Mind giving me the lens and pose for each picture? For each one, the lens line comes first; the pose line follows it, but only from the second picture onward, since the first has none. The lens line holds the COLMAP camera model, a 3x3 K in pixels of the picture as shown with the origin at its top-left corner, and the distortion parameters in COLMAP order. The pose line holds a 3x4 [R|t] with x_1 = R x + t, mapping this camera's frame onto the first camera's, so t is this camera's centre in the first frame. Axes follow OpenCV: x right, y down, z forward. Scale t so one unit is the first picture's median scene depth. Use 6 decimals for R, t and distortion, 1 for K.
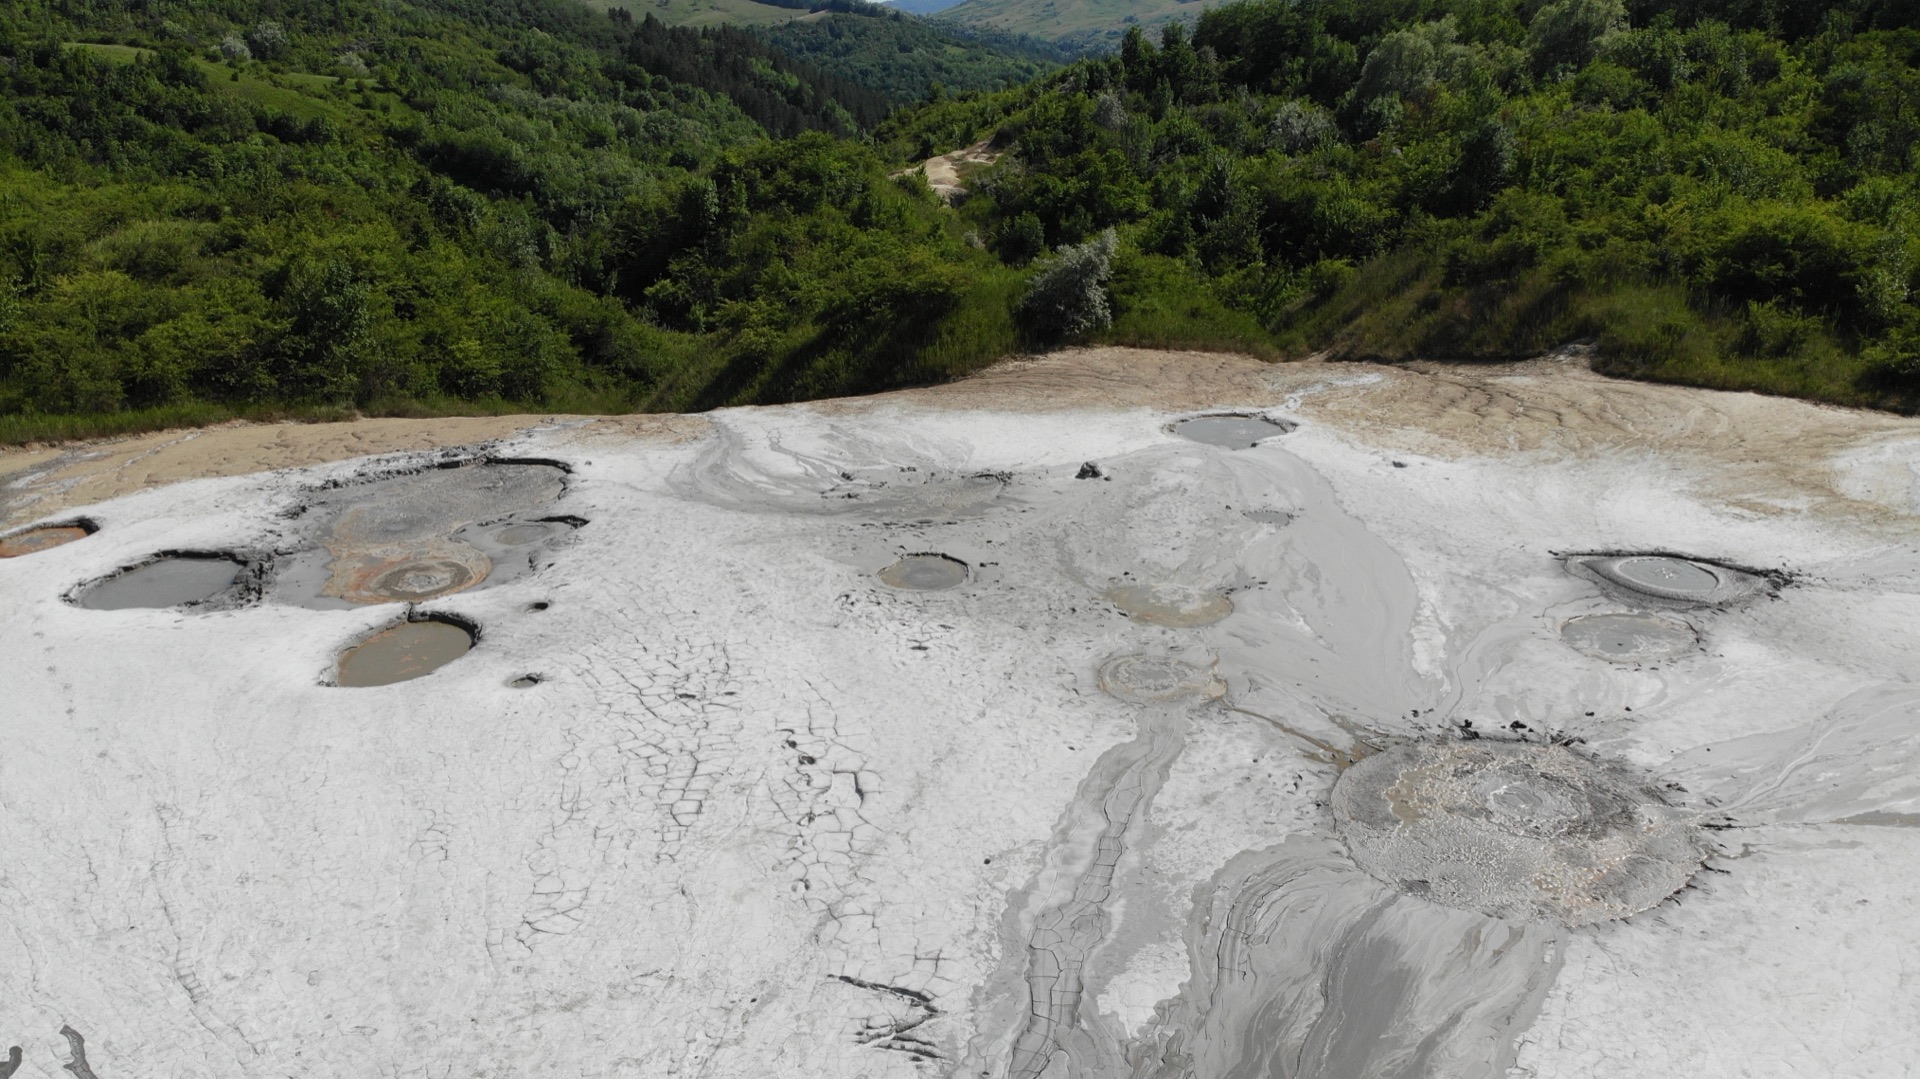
lens RADIAL K [[1381.2, 0, 954.9], [0, 1381.2, 538.6], [0, 0, 1]] dist [0.060911, -0.164626]
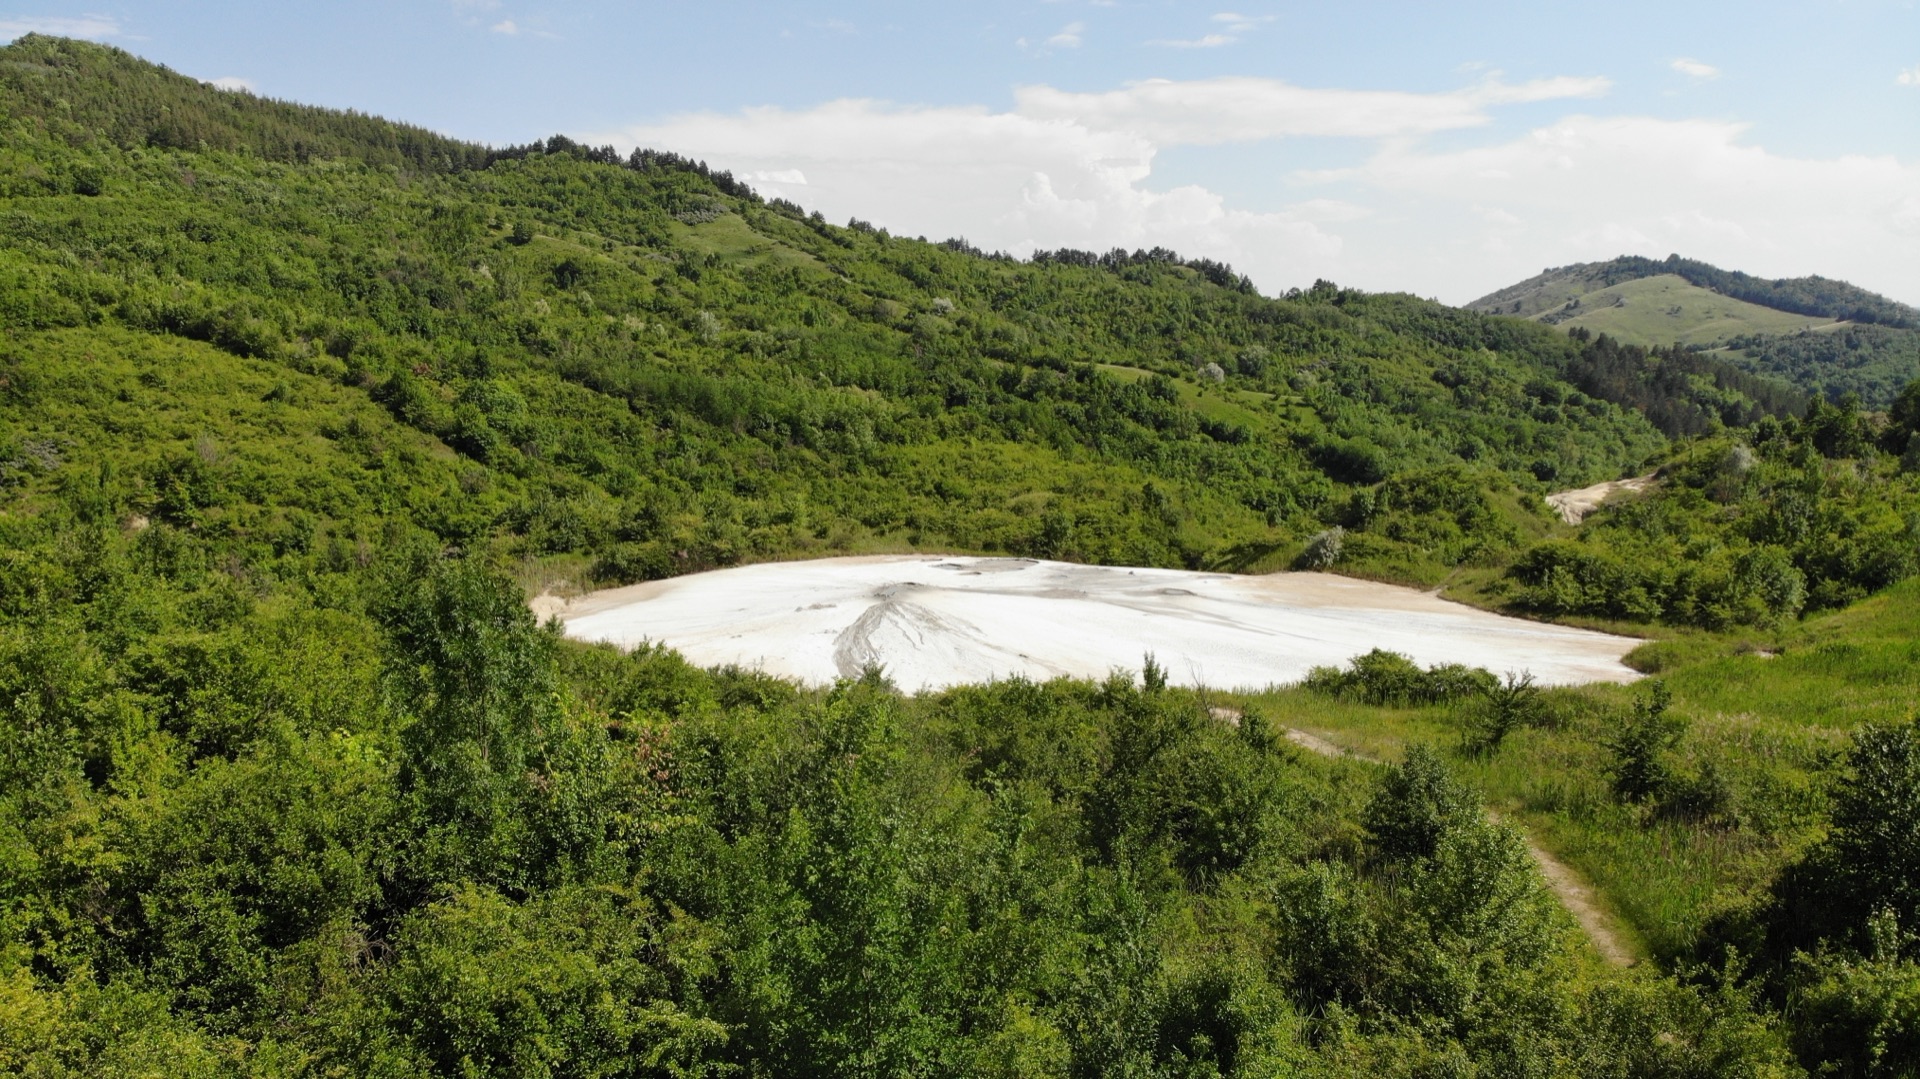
lens RADIAL K [[1381.2, 0, 954.9], [0, 1381.2, 538.6], [0, 0, 1]] dist [0.060911, -0.164626]
pose [[0.769861, 0.096746, -0.630837, 0.142576], [-0.219478, 0.968290, -0.119349, 0.030481], [0.599286, 0.230337, 0.766682, -0.160891]]
